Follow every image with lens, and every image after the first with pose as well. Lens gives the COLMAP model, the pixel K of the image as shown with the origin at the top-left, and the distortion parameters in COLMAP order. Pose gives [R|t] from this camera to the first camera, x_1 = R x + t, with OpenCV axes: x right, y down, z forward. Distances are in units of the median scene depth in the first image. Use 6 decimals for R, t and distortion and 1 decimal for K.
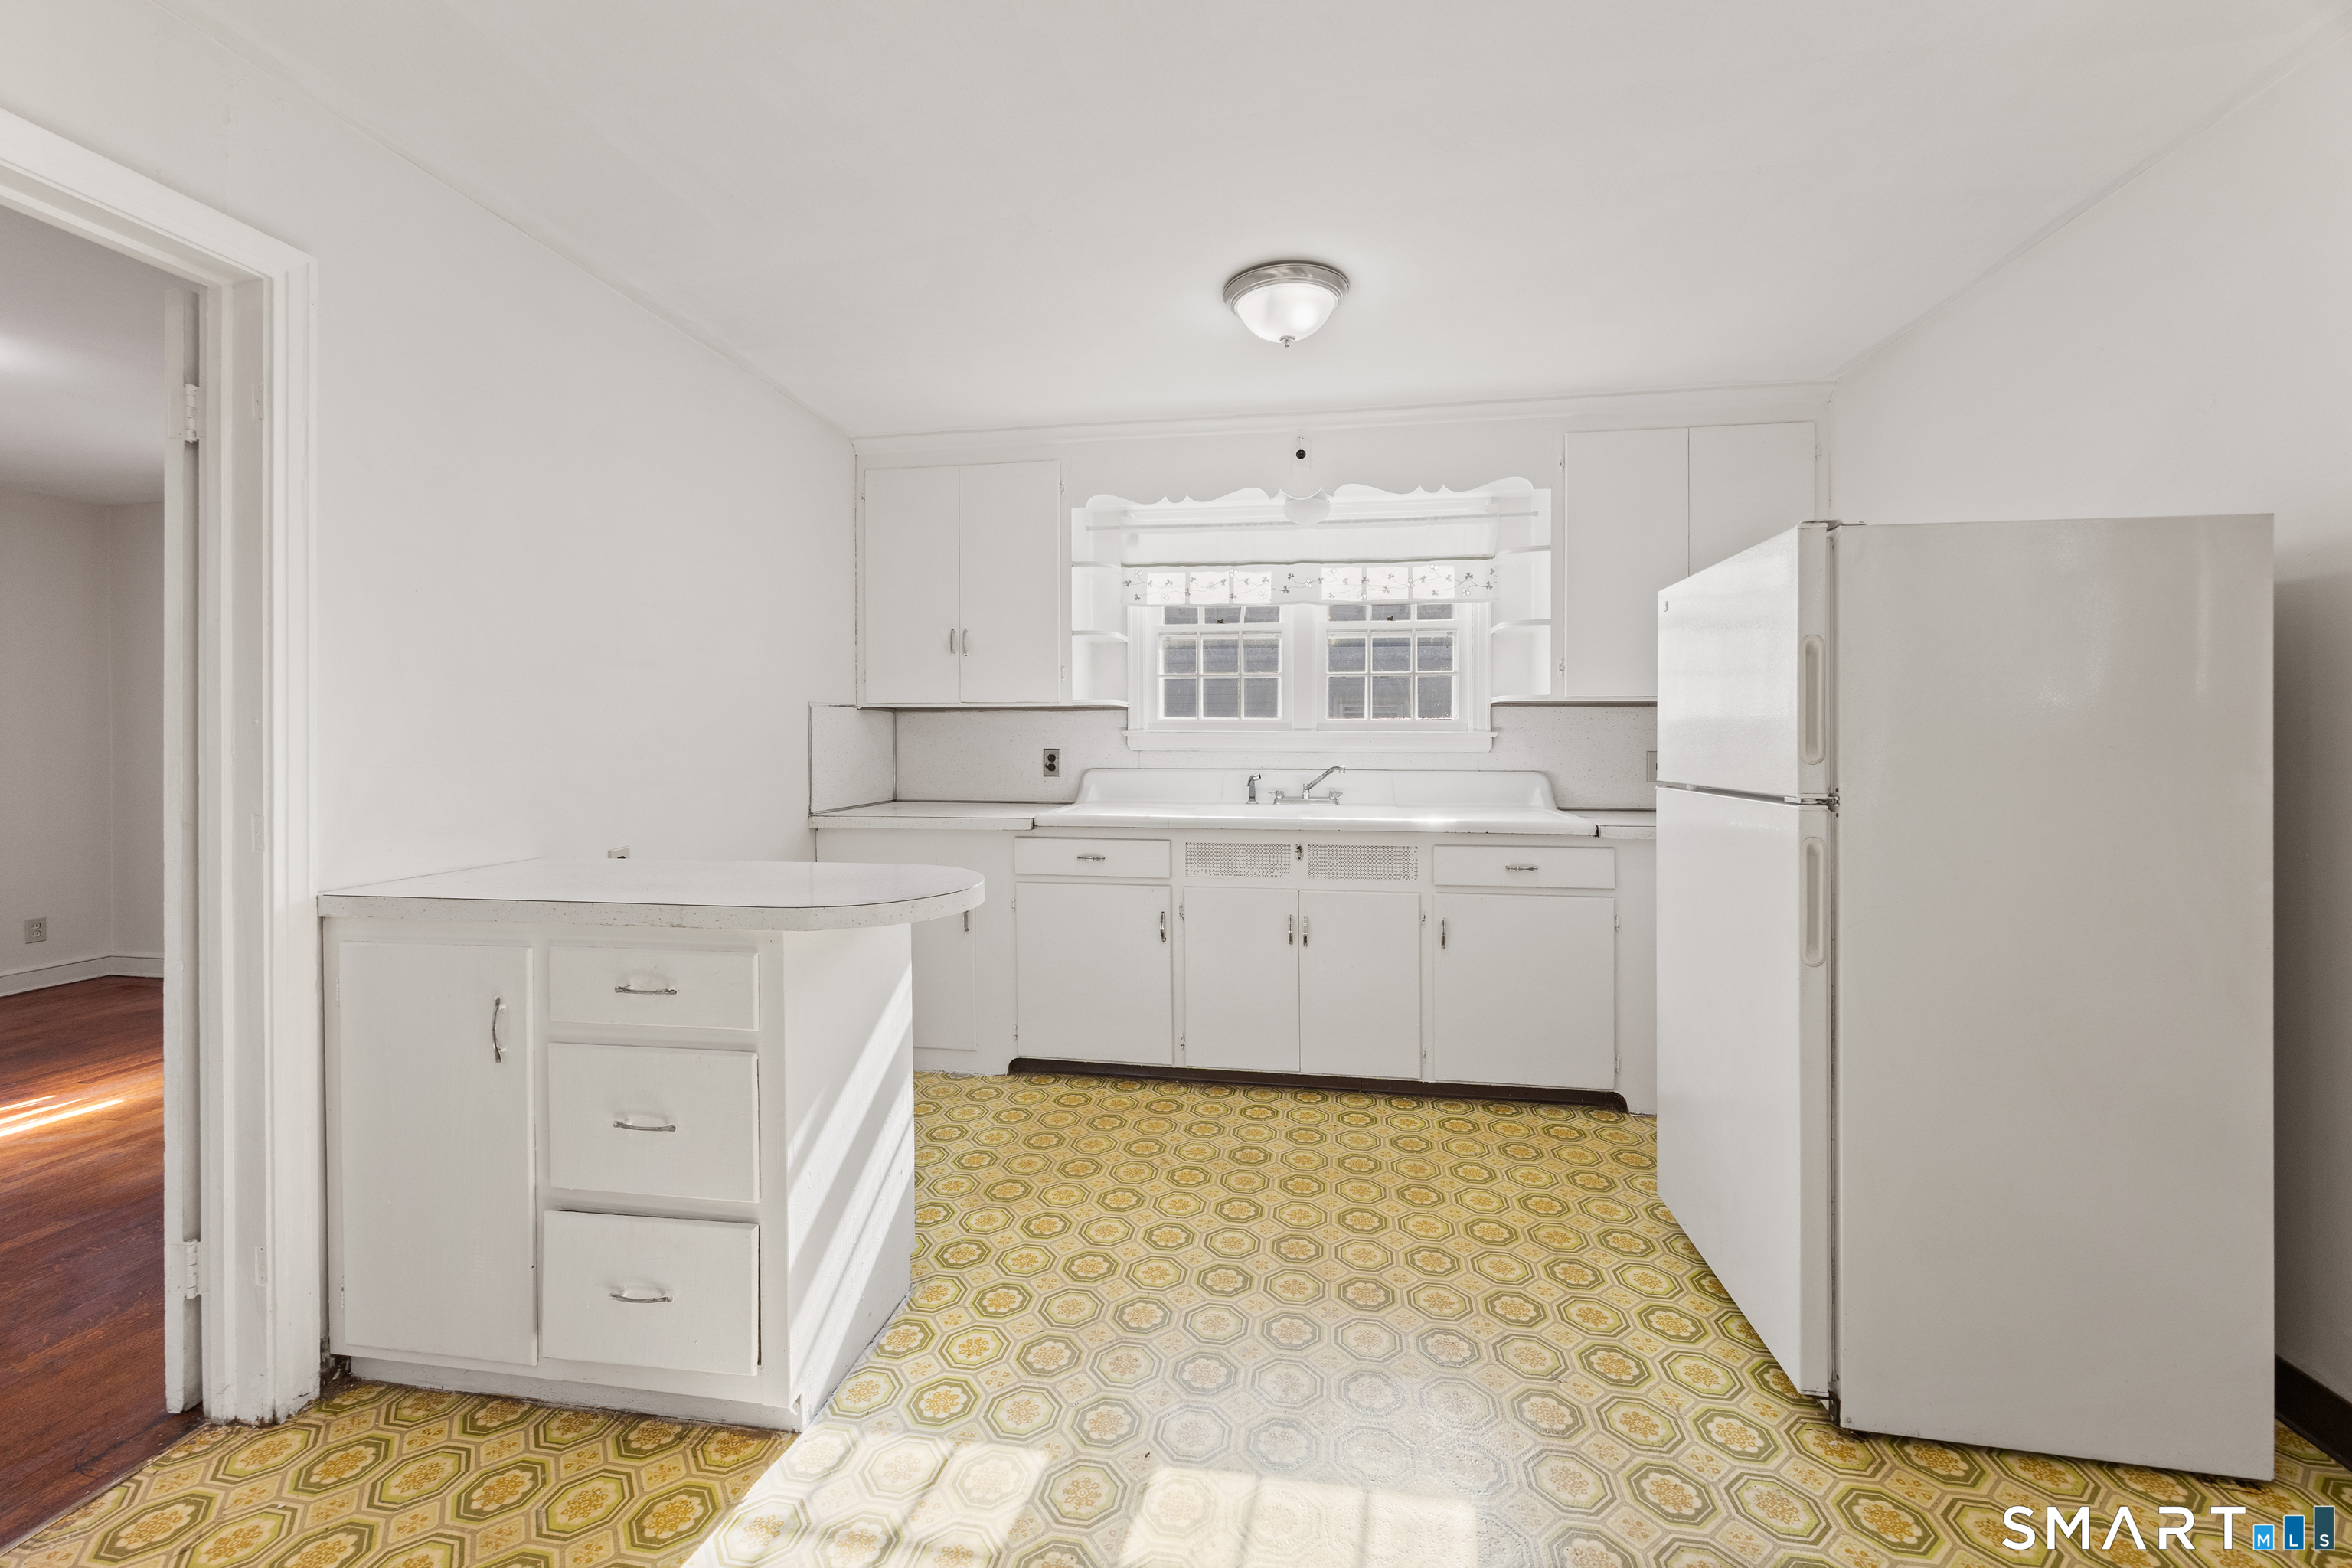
lens RADIAL K [[972.3, 0, 1153.5], [0, 972.3, 724.9], [0, 0, 1]] dist [0.002133, -0.000735]
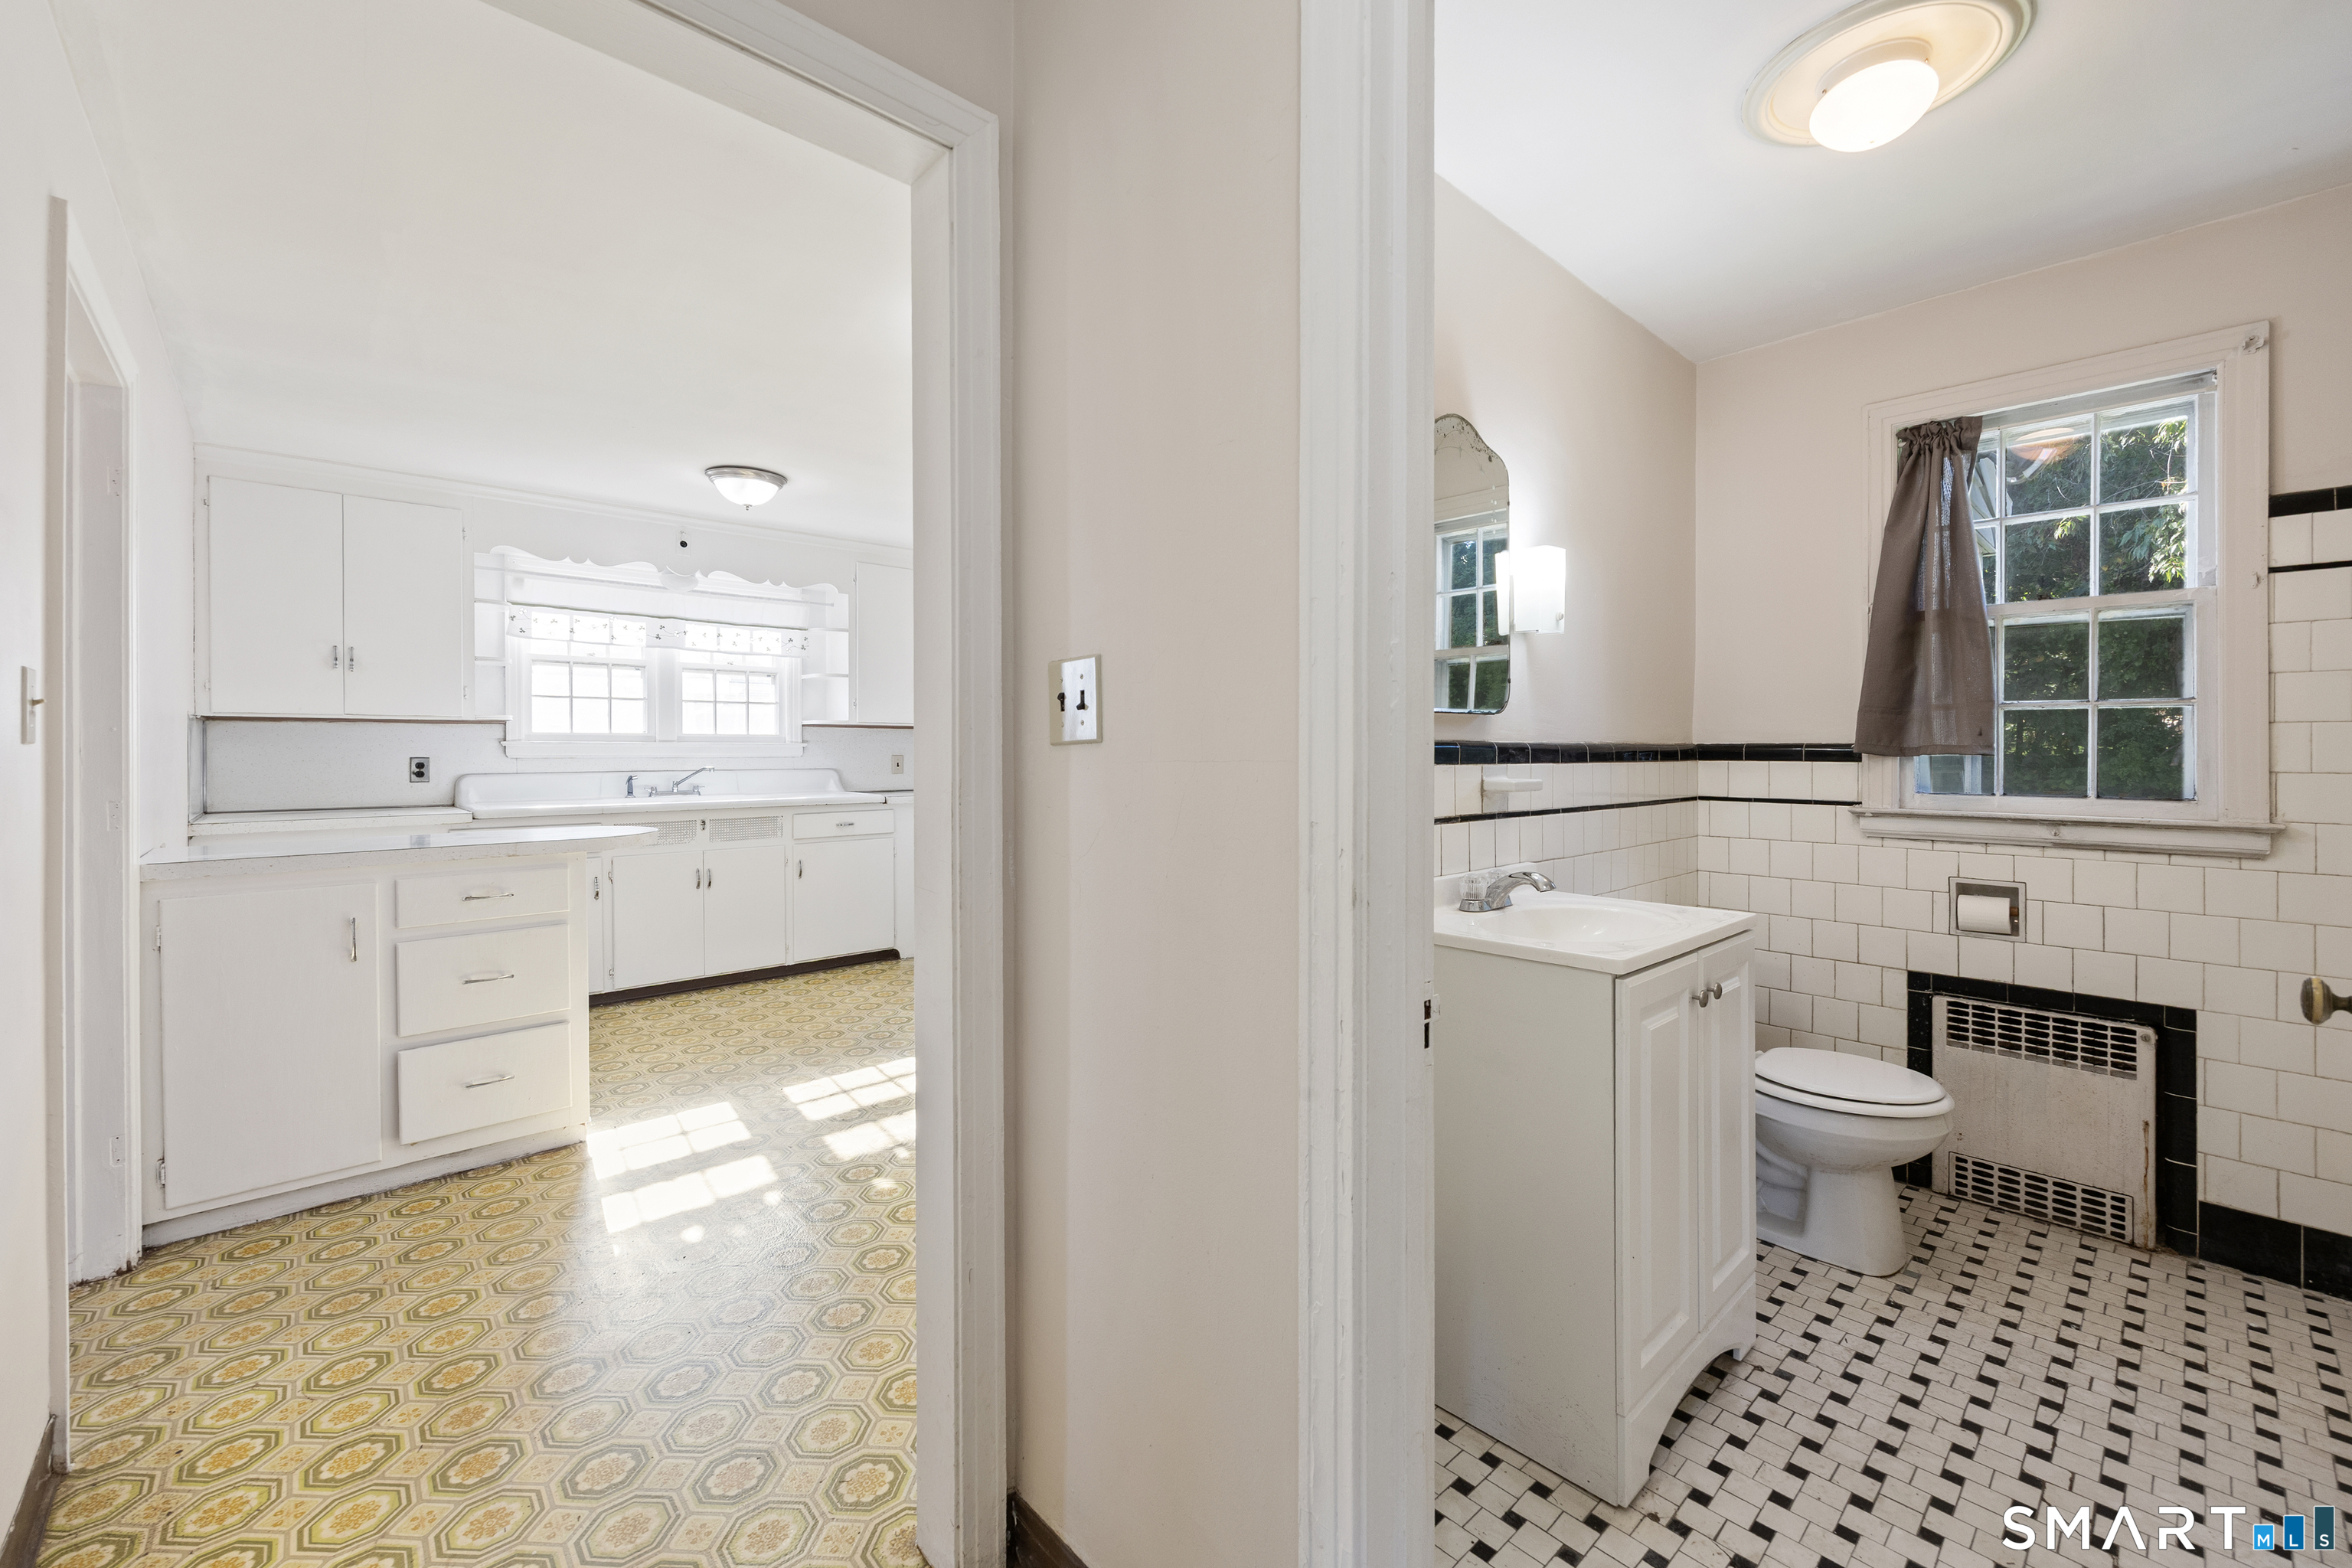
lens RADIAL K [[972.3, 0, 1241.4], [0, 972.3, 739.4], [0, 0, 1]] dist [0.002133, -0.000735]
pose [[0.561218, 0.007486, 0.827634, -0.597487], [-0.008783, 0.999957, -0.003088, -0.000607], [-0.827621, -0.005536, 0.561260, -0.481630]]
